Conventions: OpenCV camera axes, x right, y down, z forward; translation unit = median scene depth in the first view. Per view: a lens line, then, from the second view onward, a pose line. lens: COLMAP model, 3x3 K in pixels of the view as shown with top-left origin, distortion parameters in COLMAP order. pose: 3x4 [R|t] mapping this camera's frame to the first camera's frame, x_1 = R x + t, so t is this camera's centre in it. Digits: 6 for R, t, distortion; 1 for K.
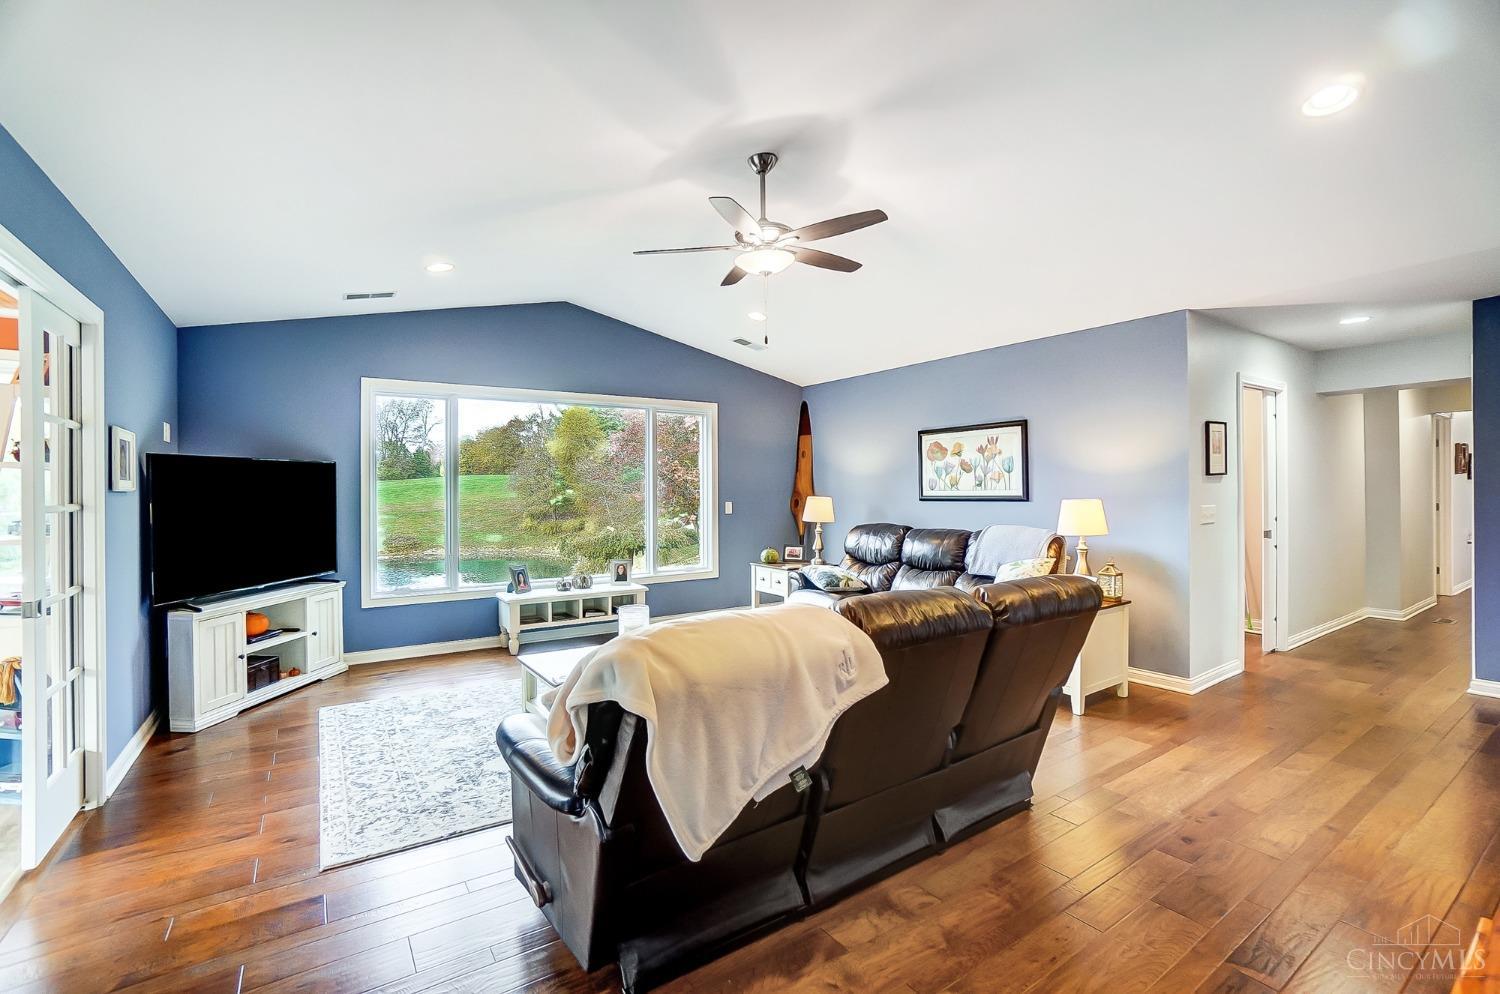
lens RADIAL K [[661.8, 0, 750.0], [0, 661.8, 497.0], [0, 0, 1]] dist [-0.039526, 0.000131]
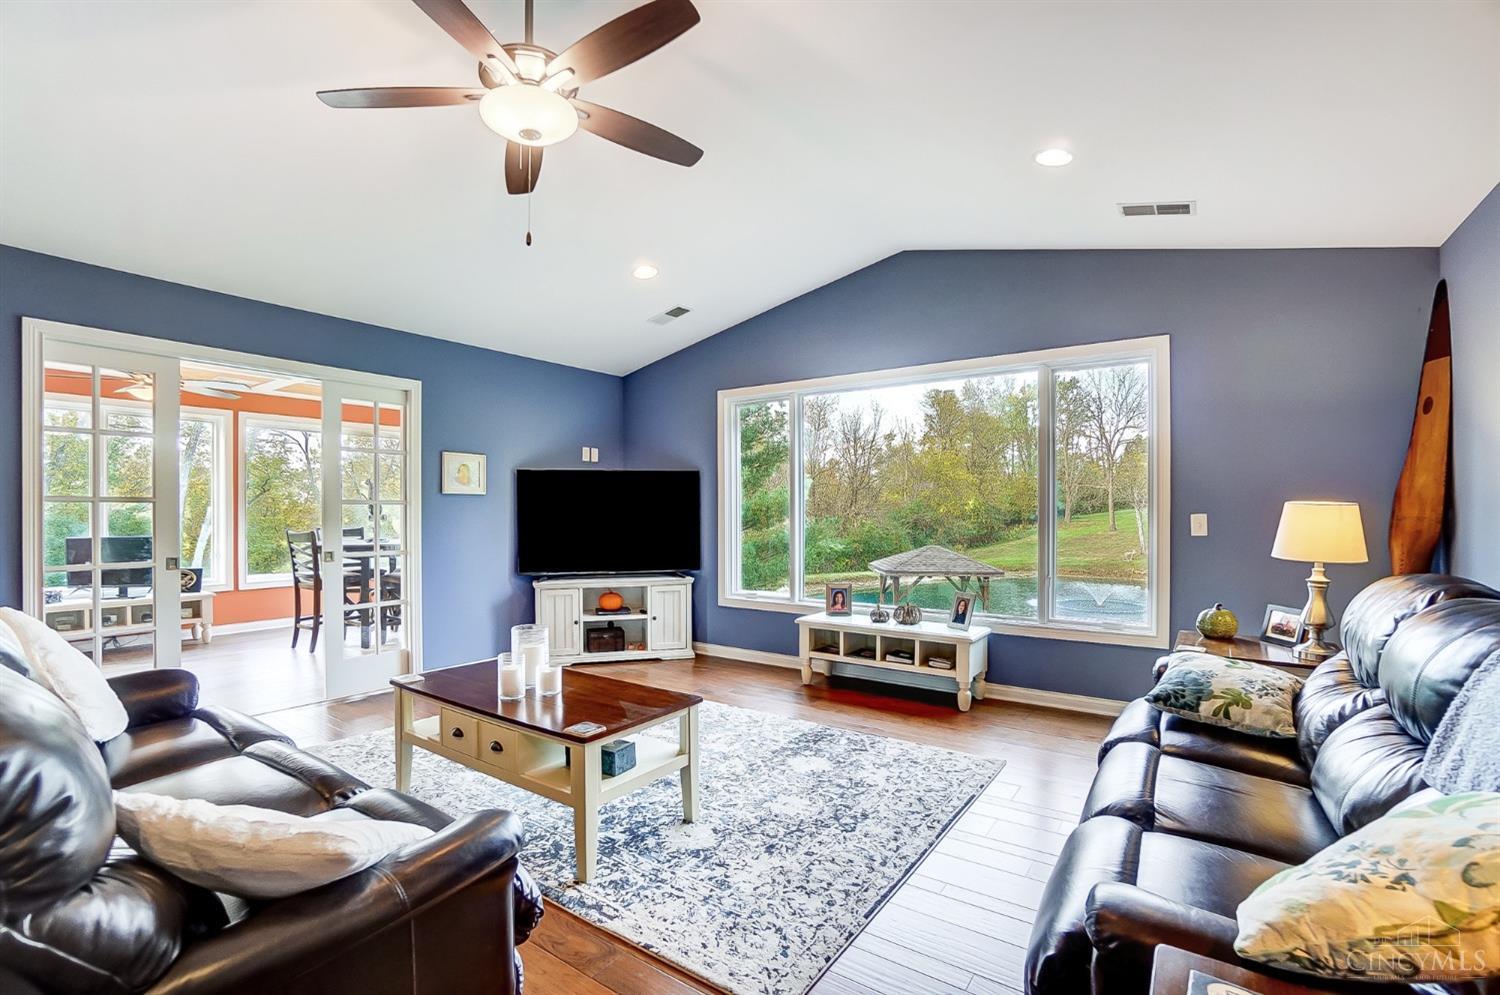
lens RADIAL K [[671.0, 0, 742.8], [0, 671.0, 516.6], [0, 0, 1]] dist [-0.044830, 0.000247]
pose [[0.348489, 0.010832, -0.937250, 0.430652], [-0.012477, 0.999898, 0.006917, 0.013730], [0.937230, 0.009284, 0.348588, 0.601743]]
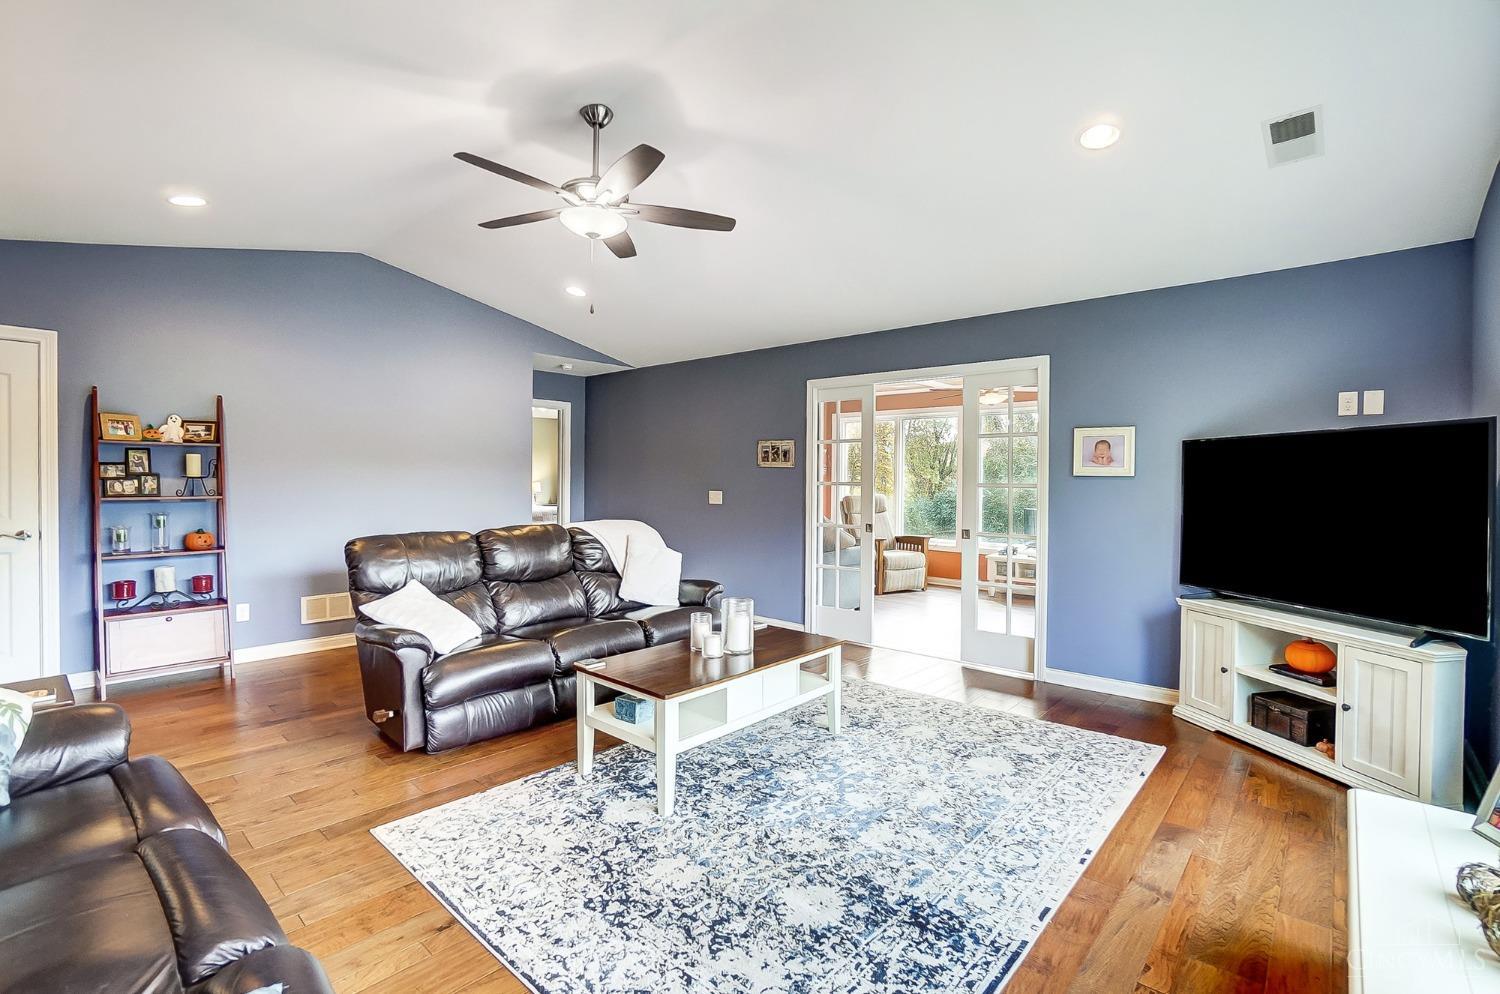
lens RADIAL K [[684.3, 0, 745.2], [0, 684.3, 487.2], [0, 0, 1]] dist [-0.053547, 0.019739]
pose [[-0.970102, 0.002916, -0.242678, 0.030159], [-0.003210, 0.999686, 0.024844, -0.011045], [0.242675, 0.024880, -0.969789, 1.219275]]
